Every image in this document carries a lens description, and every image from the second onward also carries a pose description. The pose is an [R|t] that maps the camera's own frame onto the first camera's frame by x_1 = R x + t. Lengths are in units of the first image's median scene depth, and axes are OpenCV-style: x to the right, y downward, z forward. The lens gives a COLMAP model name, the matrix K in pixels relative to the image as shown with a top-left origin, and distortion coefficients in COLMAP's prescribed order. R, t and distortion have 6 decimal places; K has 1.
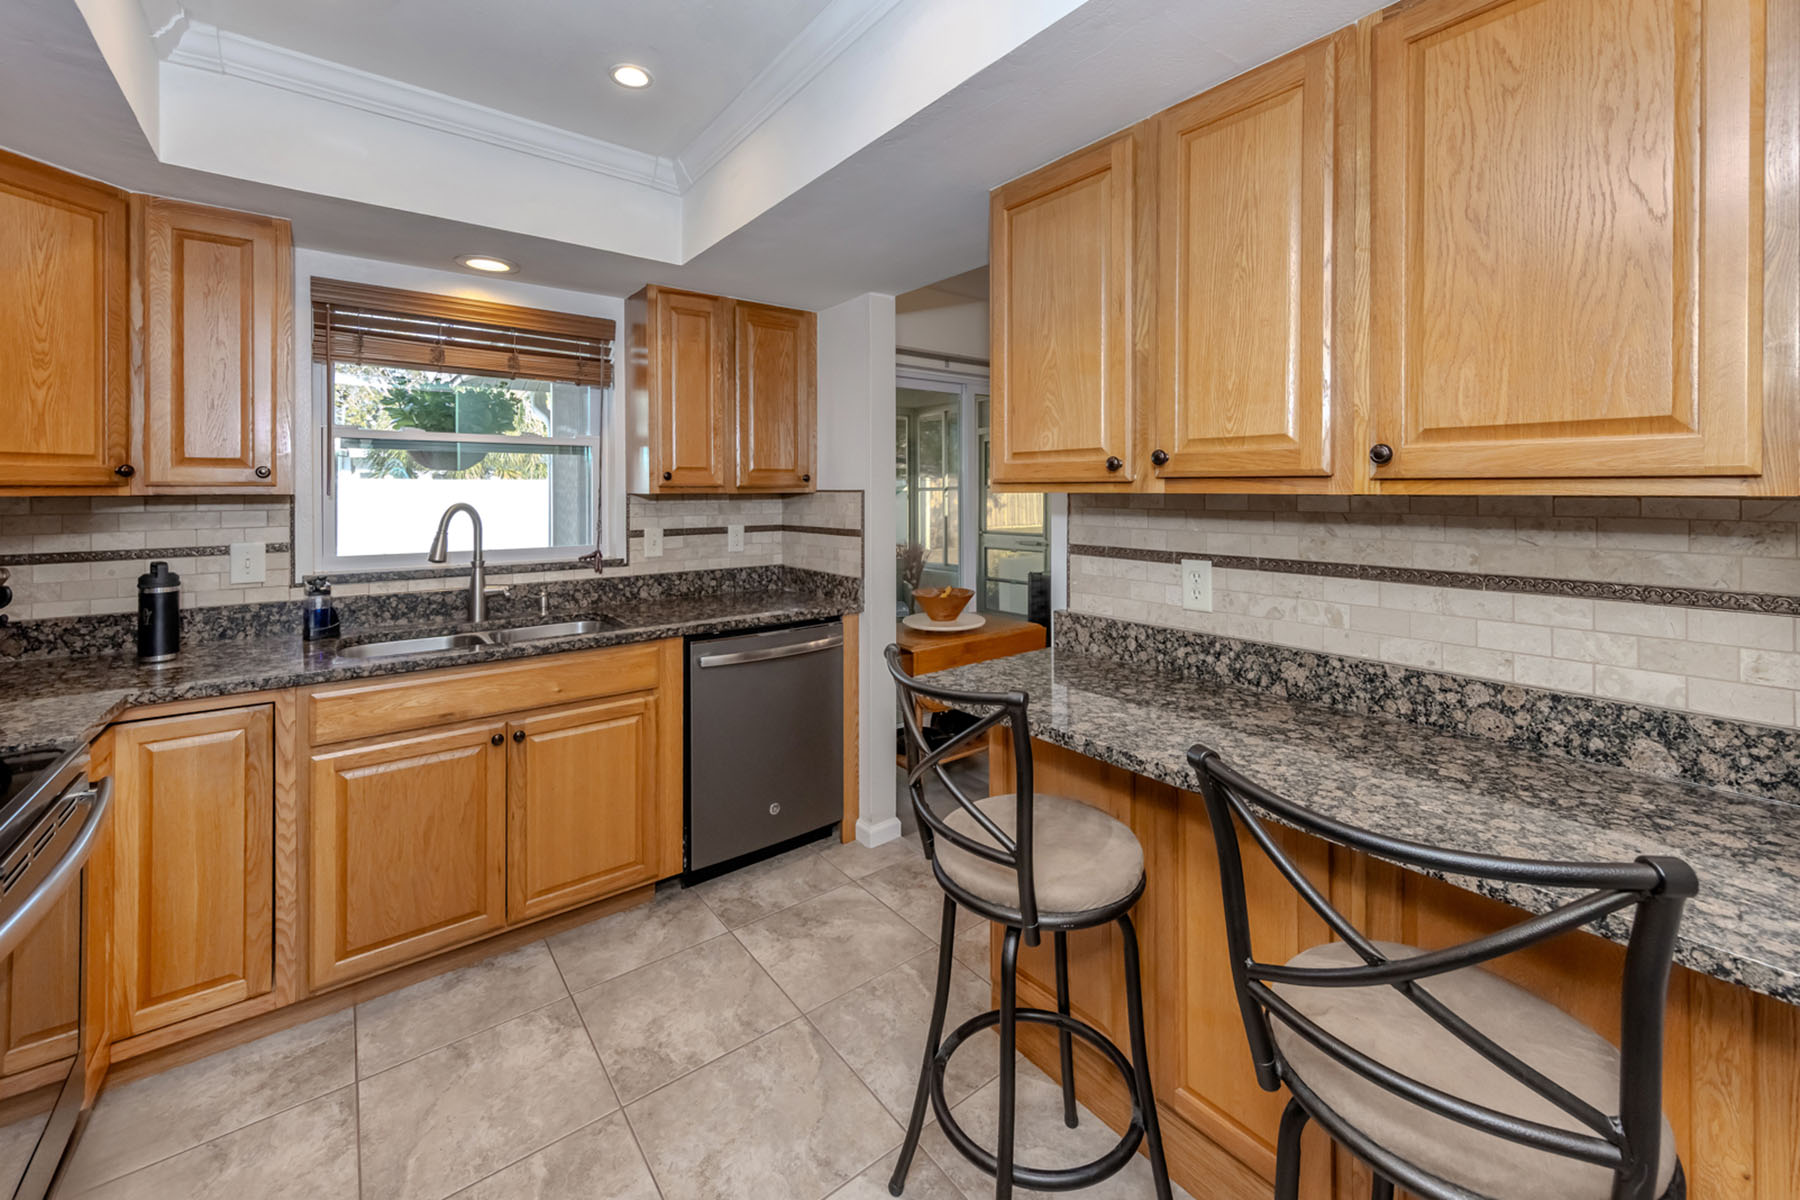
lens RADIAL K [[724.4, 0, 913.3], [0, 724.4, 484.4], [0, 0, 1]] dist [0.001667, -0.000227]
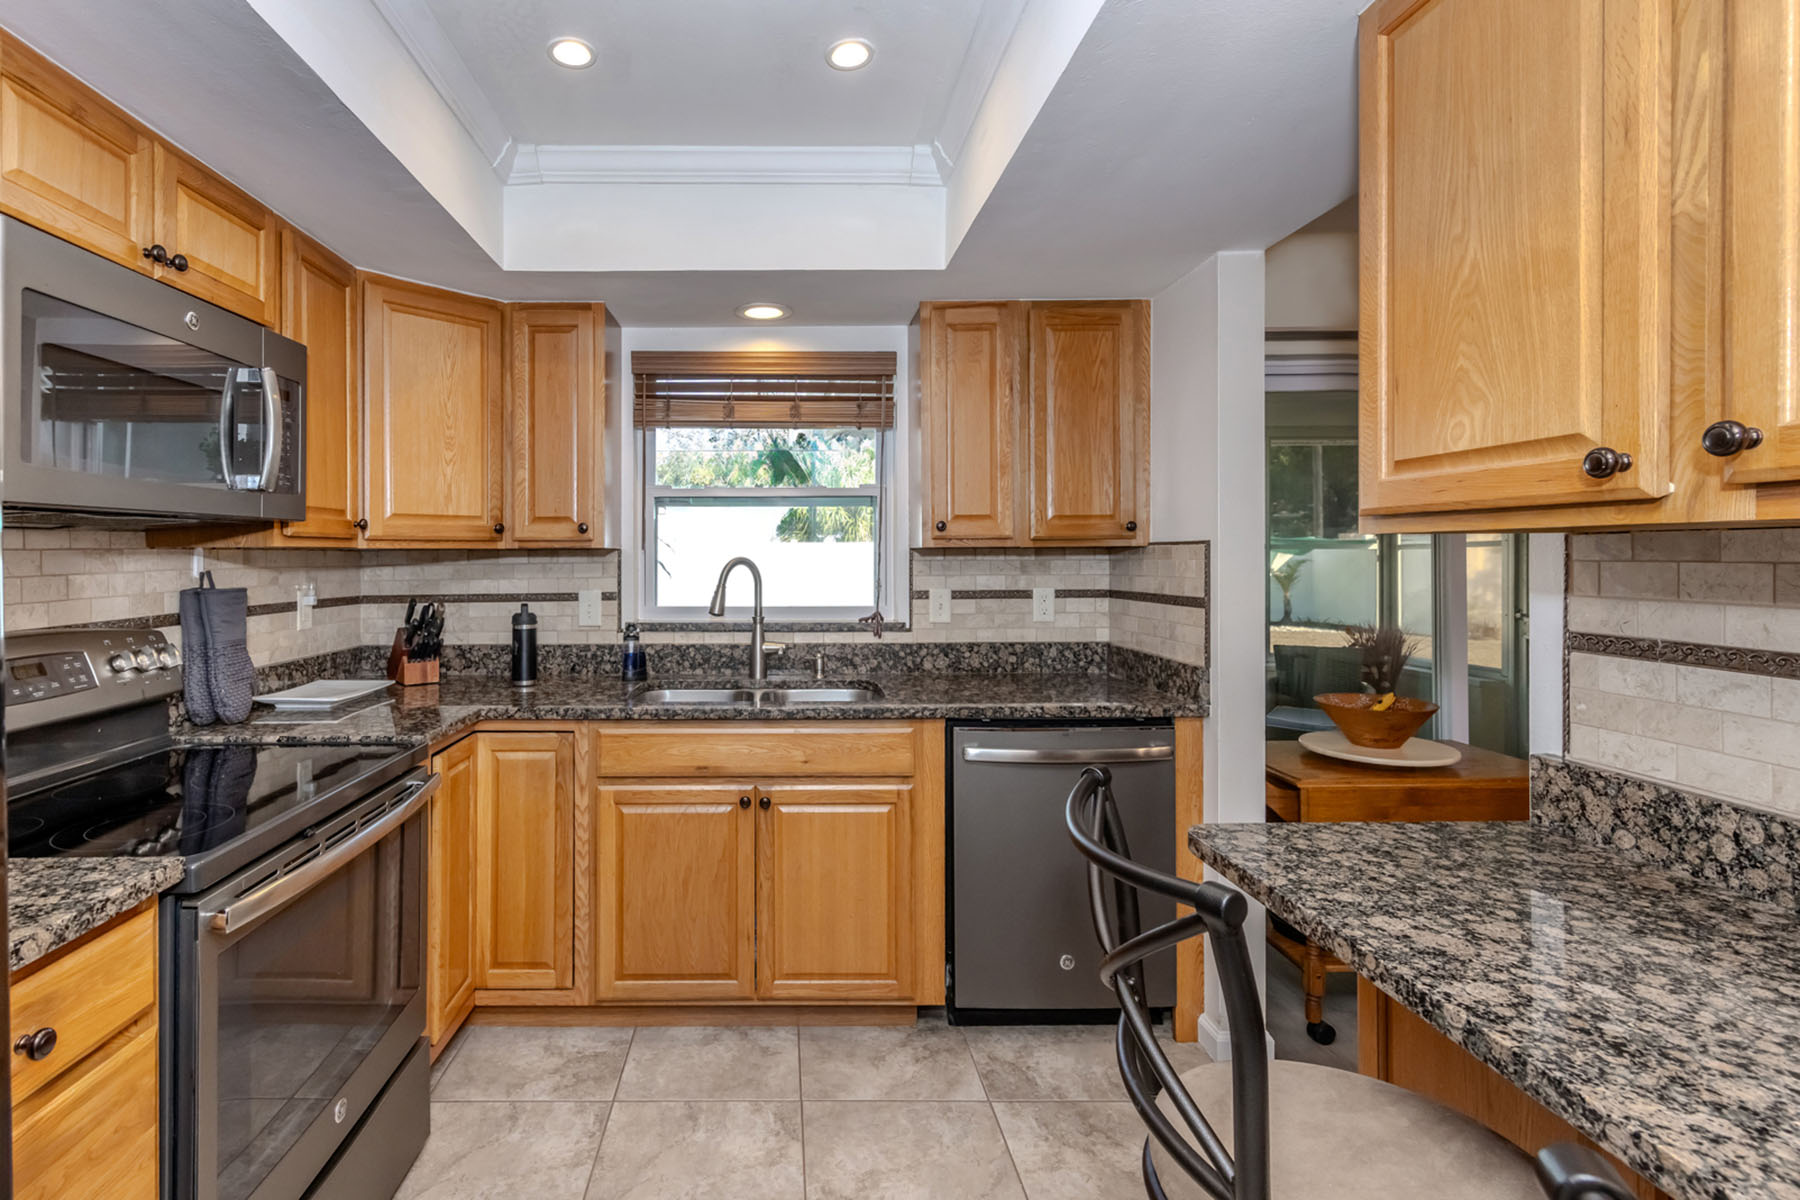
lens RADIAL K [[829.5, 0, 770.8], [0, 829.5, 551.4], [0, 0, 1]] dist [0.003518, -0.000864]
pose [[0.780415, -0.004262, -0.625247, 0.121125], [0.007231, 0.999971, 0.002209, 0.015951], [0.625220, -0.006245, 0.780424, 0.144531]]
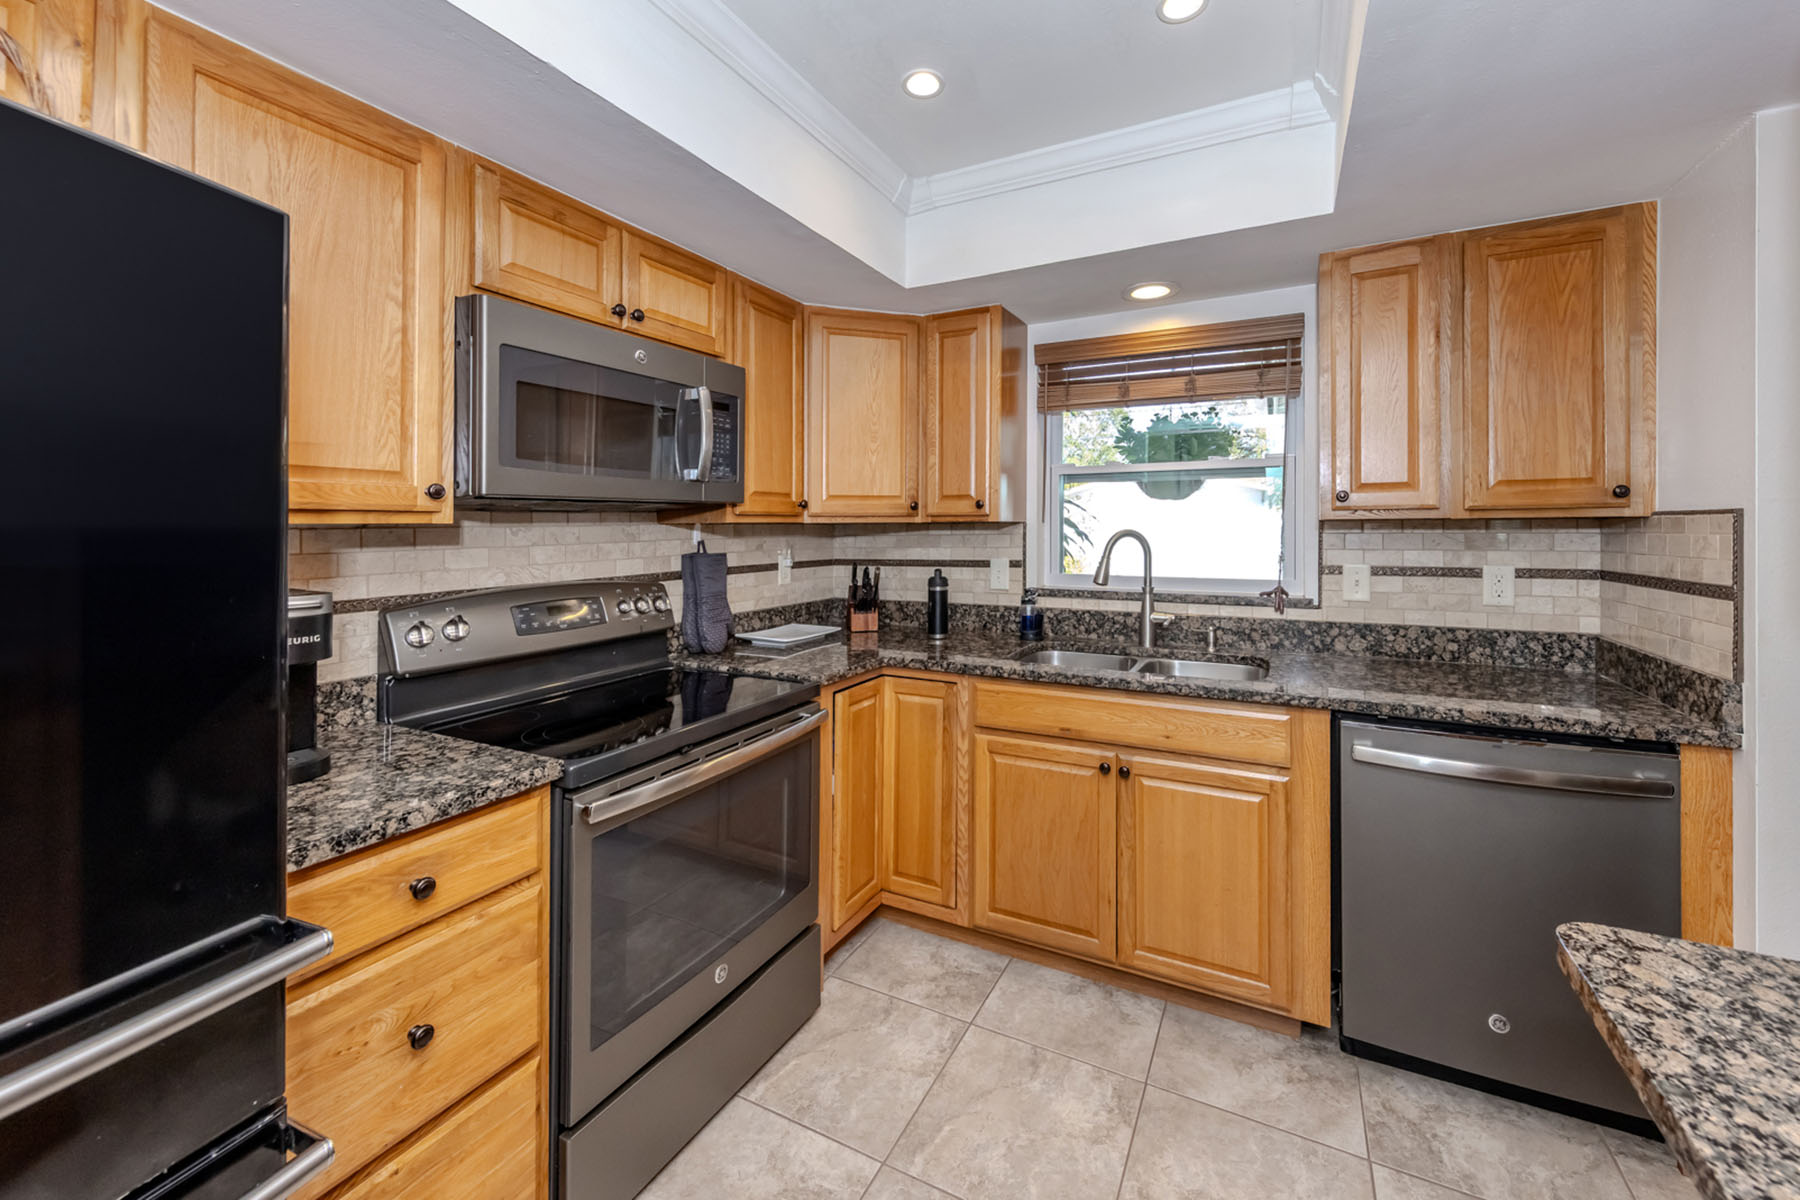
lens RADIAL K [[693.0, 0, 936.9], [0, 693.0, 522.0], [0, 0, 1]] dist [0.010944, -0.003537]
pose [[0.428487, -0.006067, -0.903528, 0.159607], [0.011761, 0.999930, -0.001137, 0.013002], [0.903471, -0.010139, 0.428528, 0.338454]]
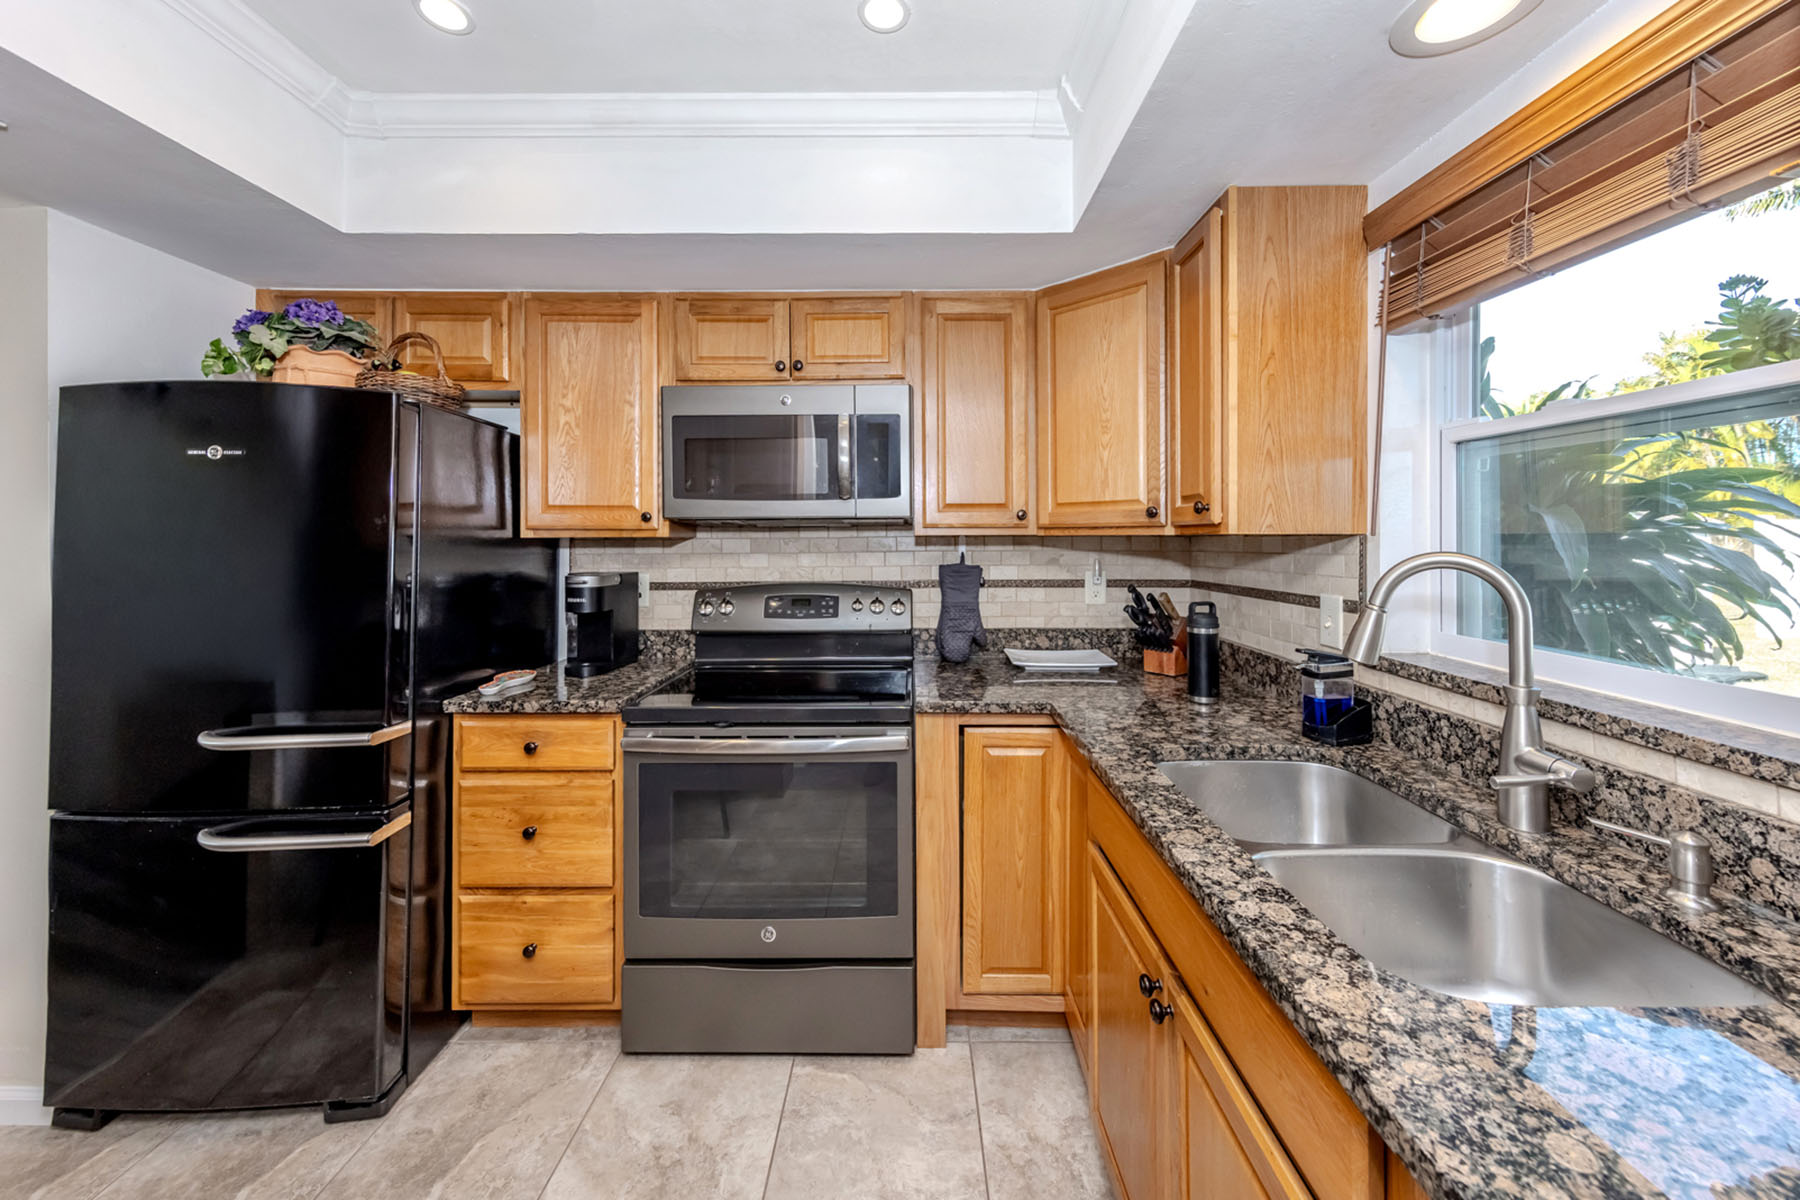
lens RADIAL K [[656.3, 0, 904.6], [0, 656.3, 532.8], [0, 0, 1]] dist [-0.000607, -0.000199]
pose [[-0.615198, -0.002285, -0.788369, -0.066983], [0.008326, 0.999921, -0.009395, 0.014086], [0.788329, -0.012344, -0.615131, 1.010194]]
